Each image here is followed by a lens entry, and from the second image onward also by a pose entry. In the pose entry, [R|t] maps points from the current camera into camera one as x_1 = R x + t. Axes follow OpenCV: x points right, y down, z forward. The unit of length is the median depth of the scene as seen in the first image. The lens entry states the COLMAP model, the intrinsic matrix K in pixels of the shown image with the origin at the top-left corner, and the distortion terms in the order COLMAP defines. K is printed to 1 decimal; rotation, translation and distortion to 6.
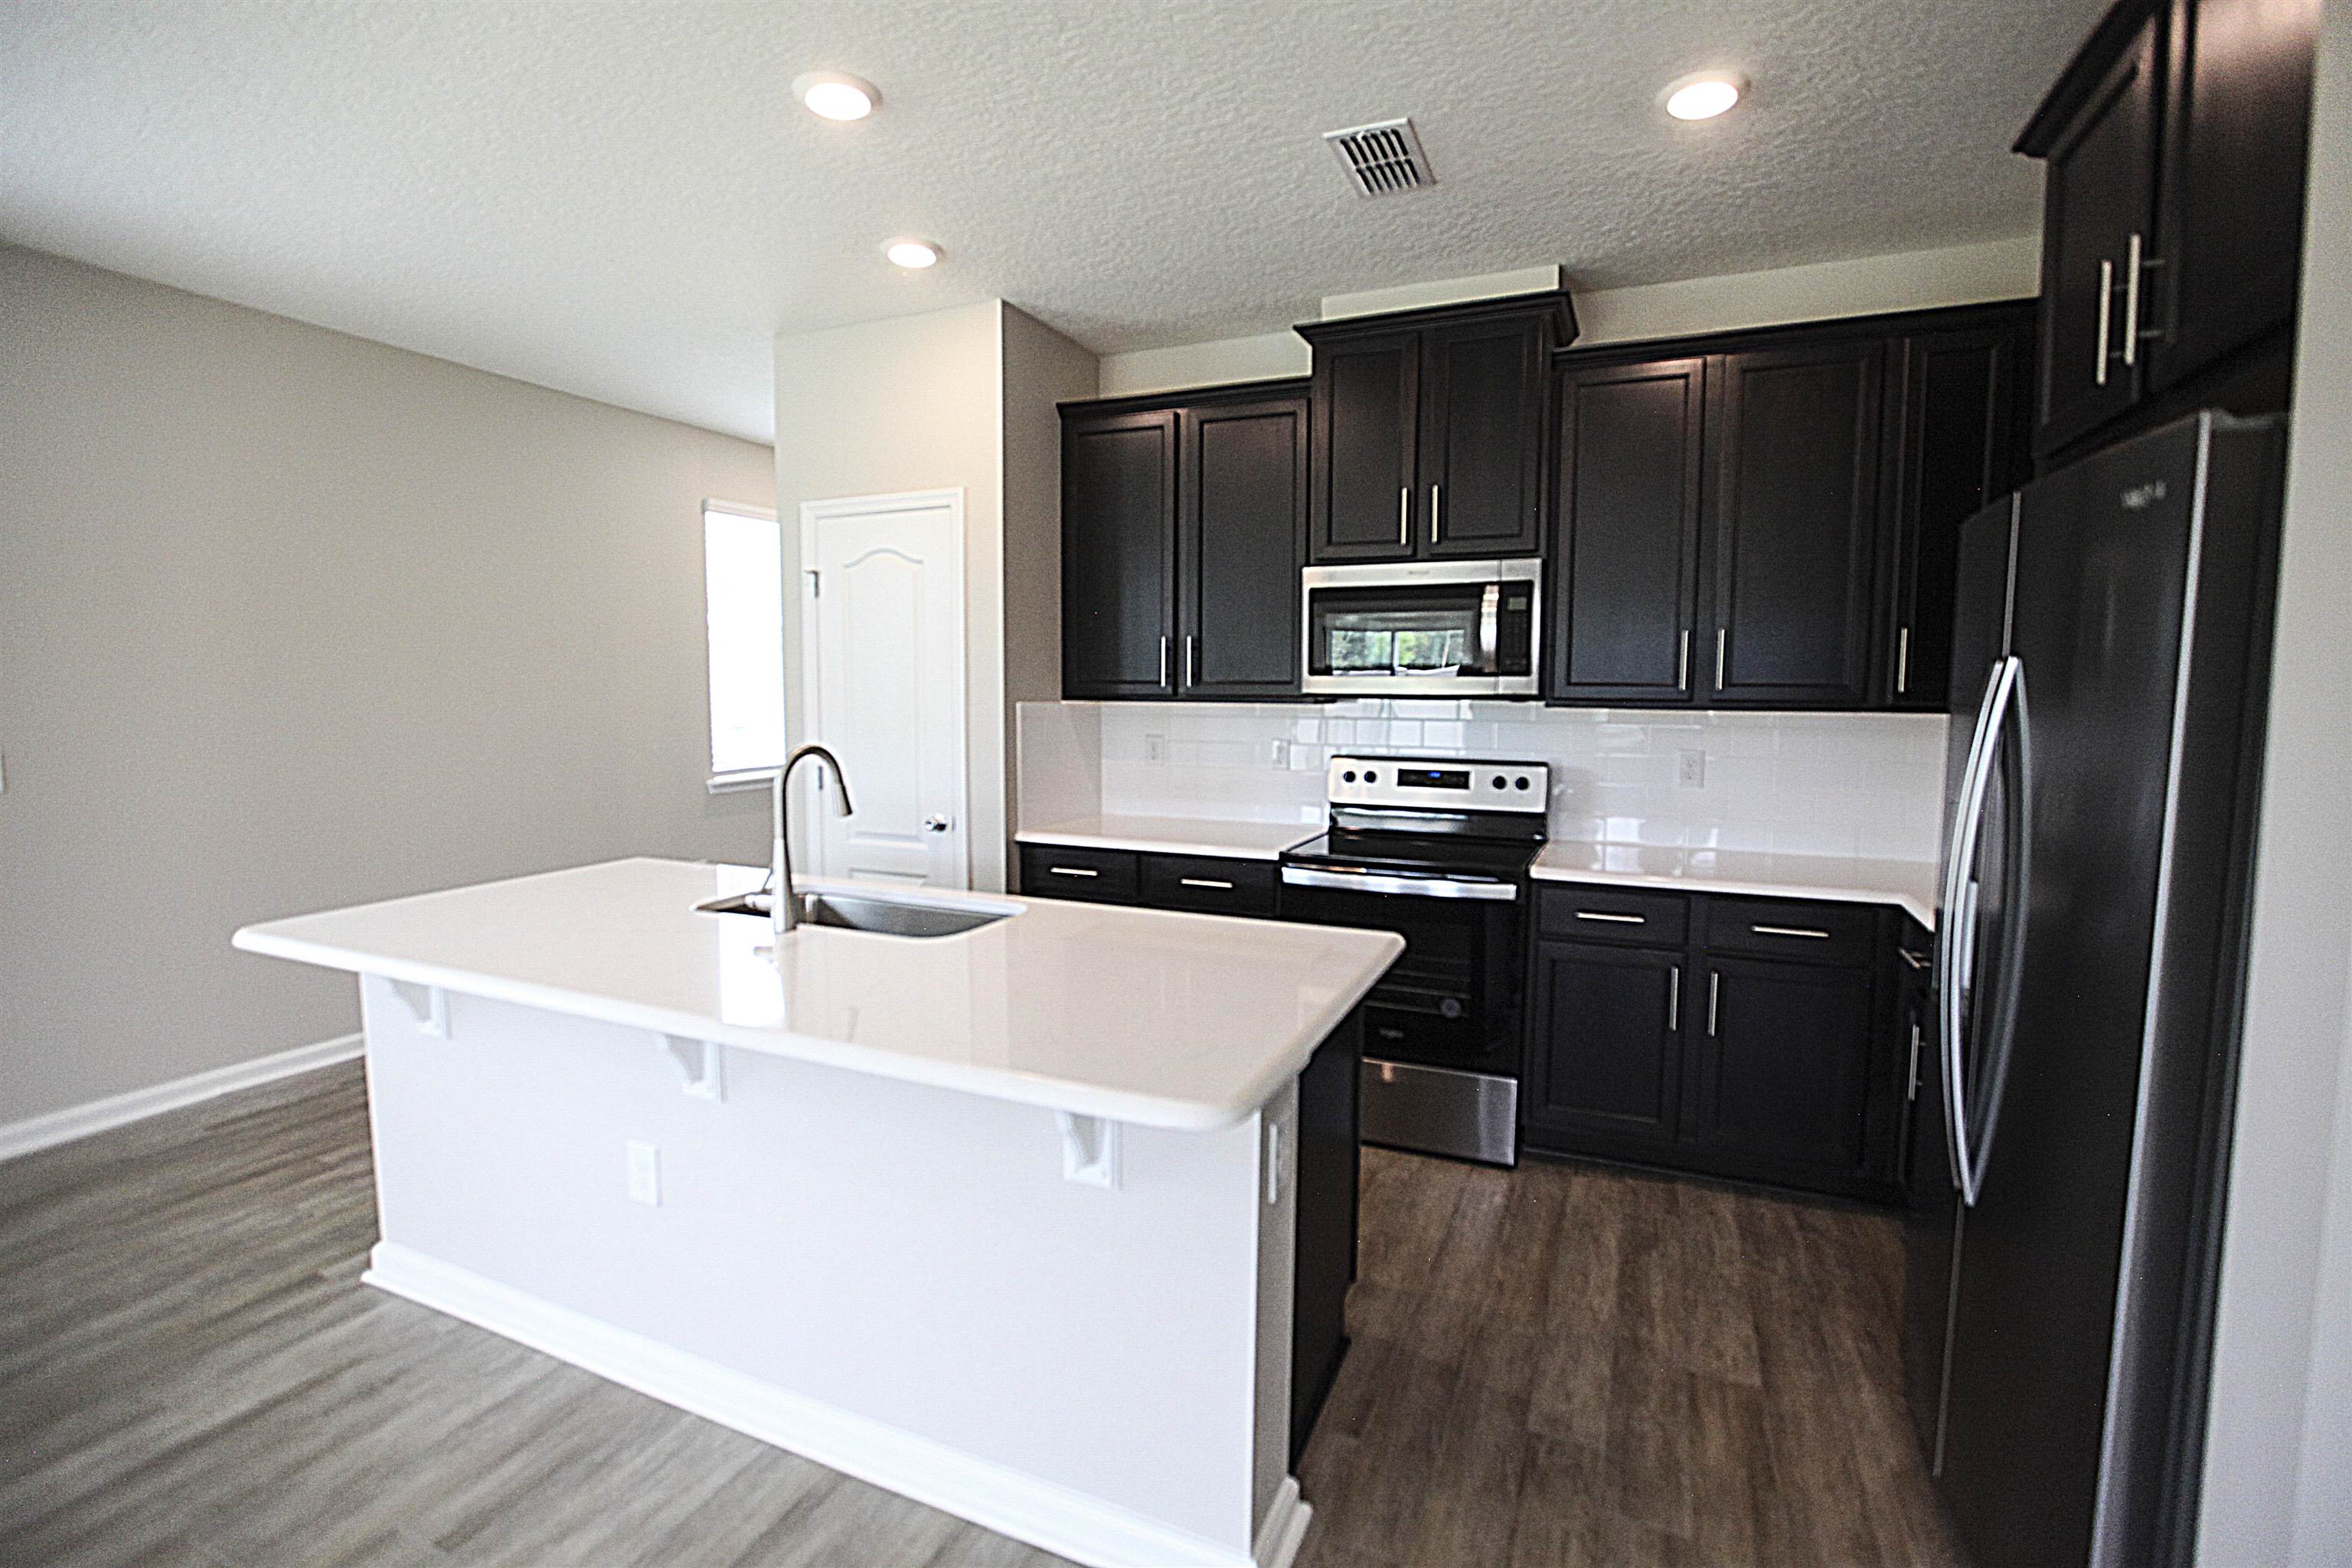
lens RADIAL K [[1096.7, 0, 1176.0], [0, 1096.7, 784.0], [0, 0, 1]] dist [-0.057443, 0.017363]
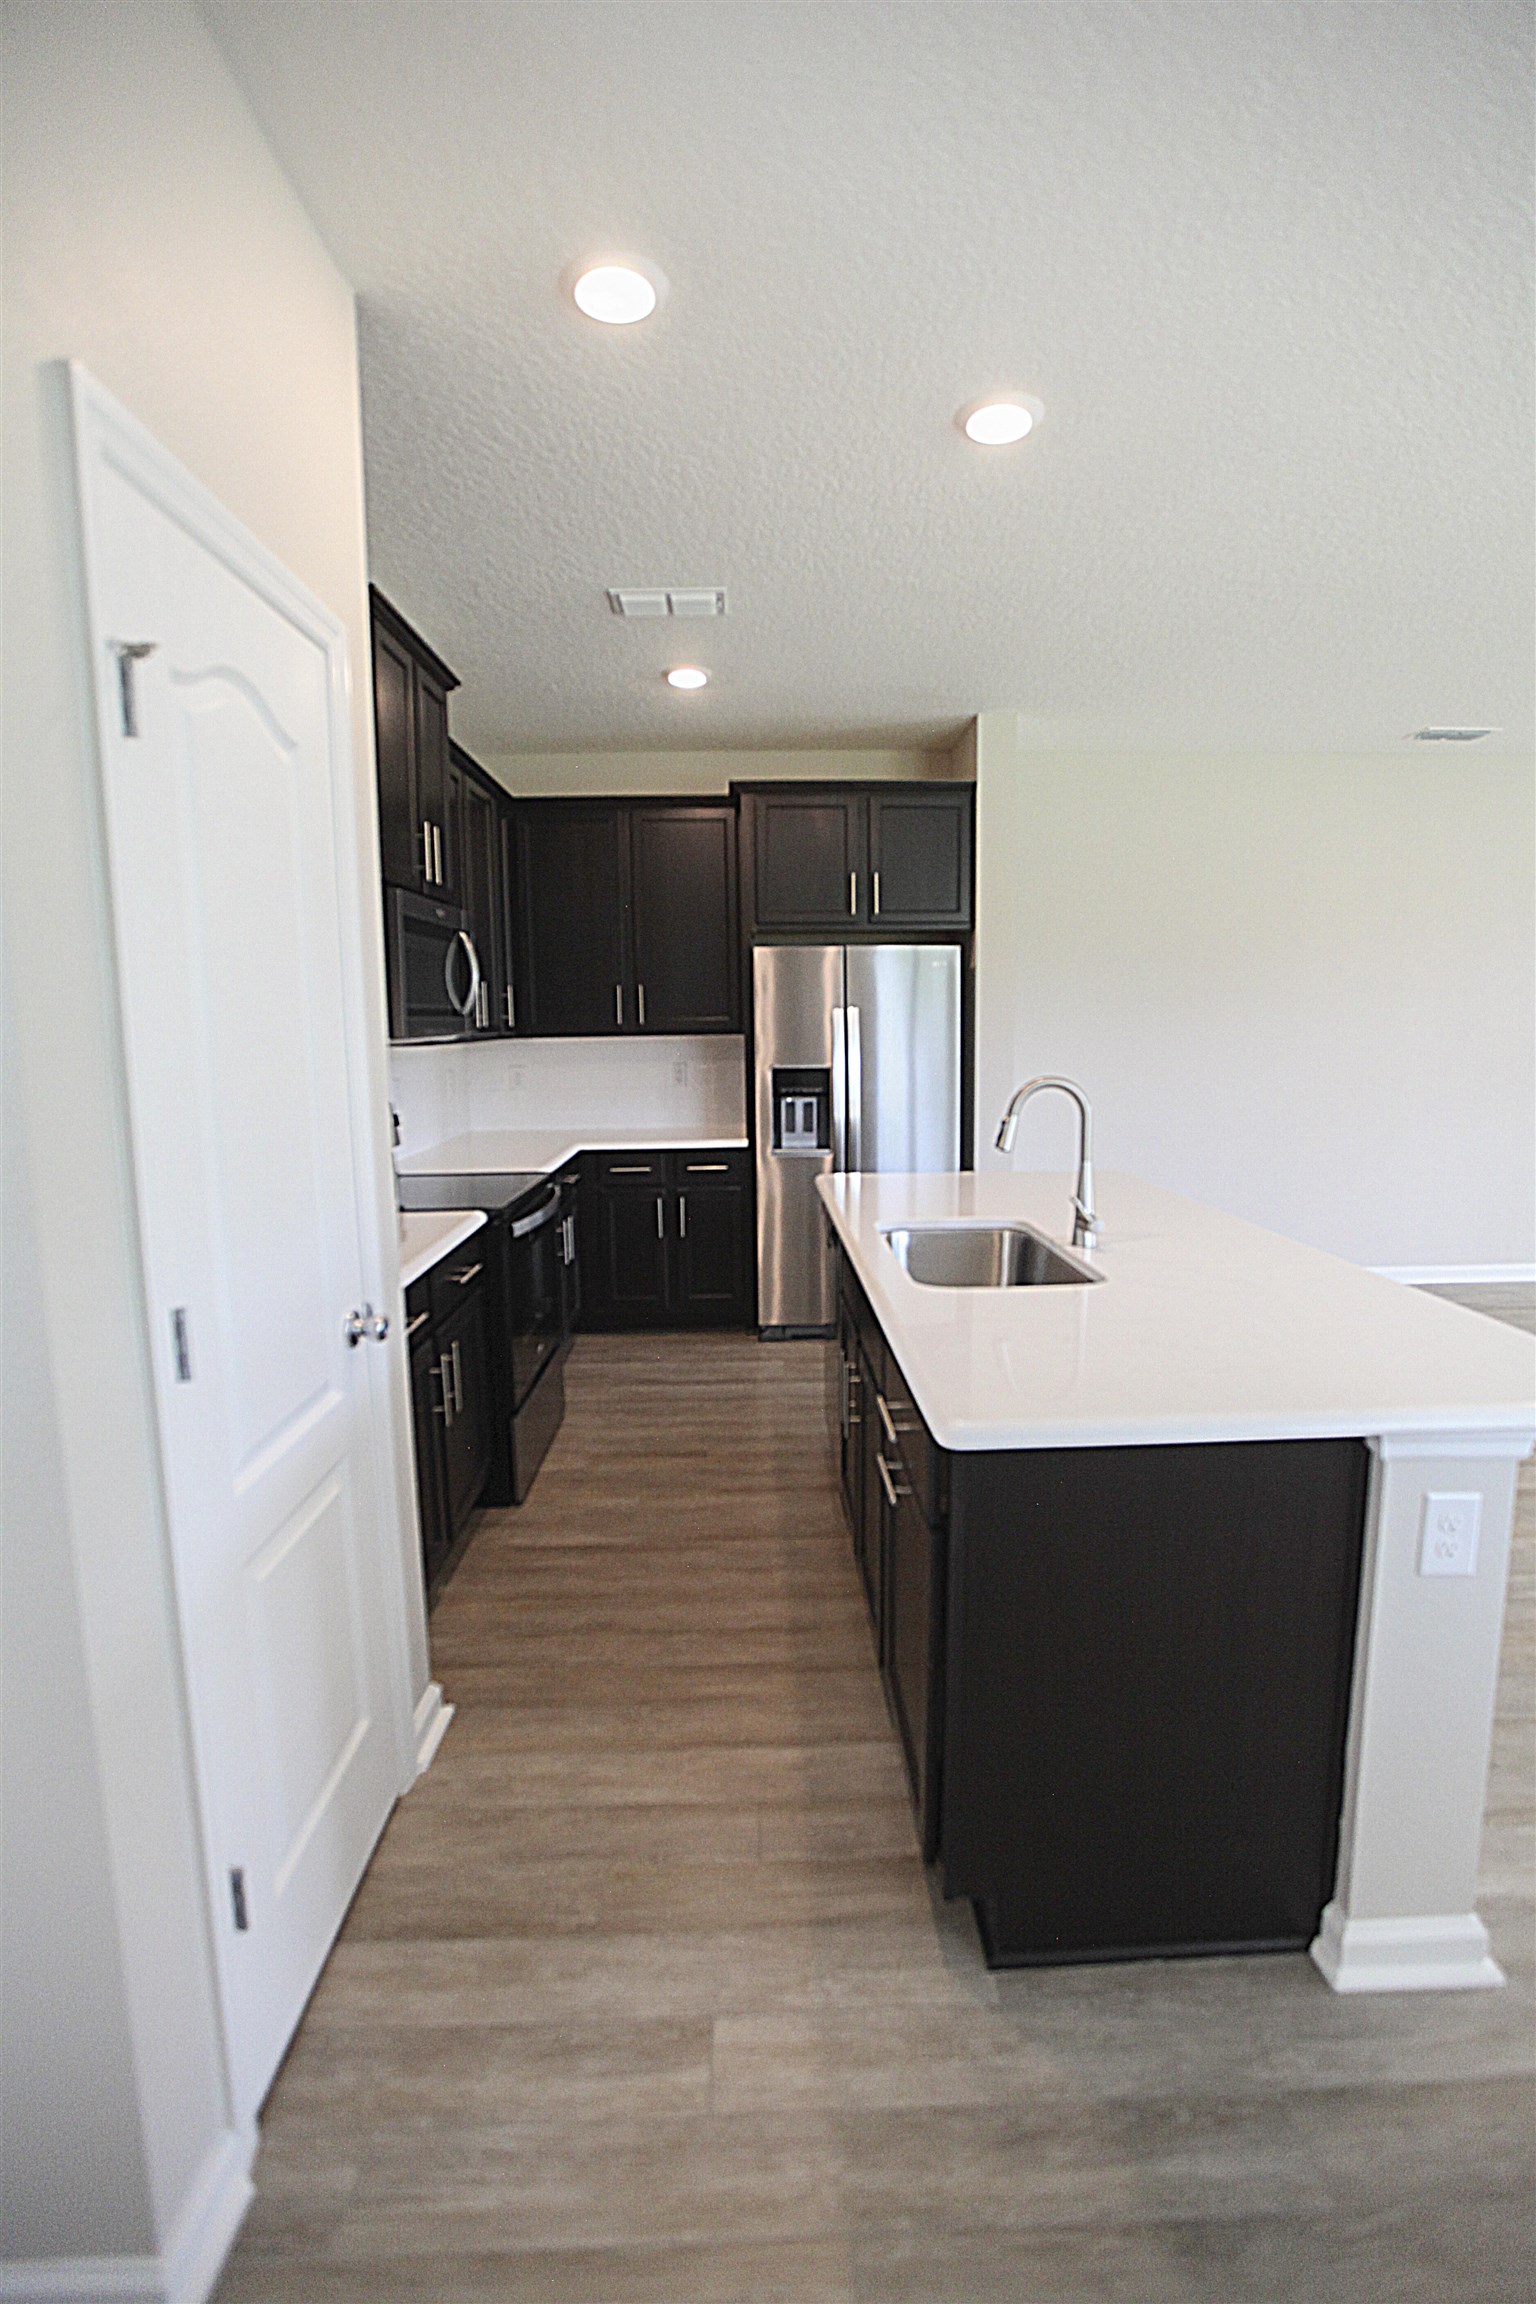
lens RADIAL K [[1074.4, 0, 768.0], [0, 1074.4, 1152.0], [0, 0, 1]] dist [-0.057443, 0.017363]
pose [[-0.426059, -0.114909, 0.897368, -1.049578], [0.097571, 0.980279, 0.171852, -0.159901], [-0.899418, 0.160776, -0.406445, 1.503293]]
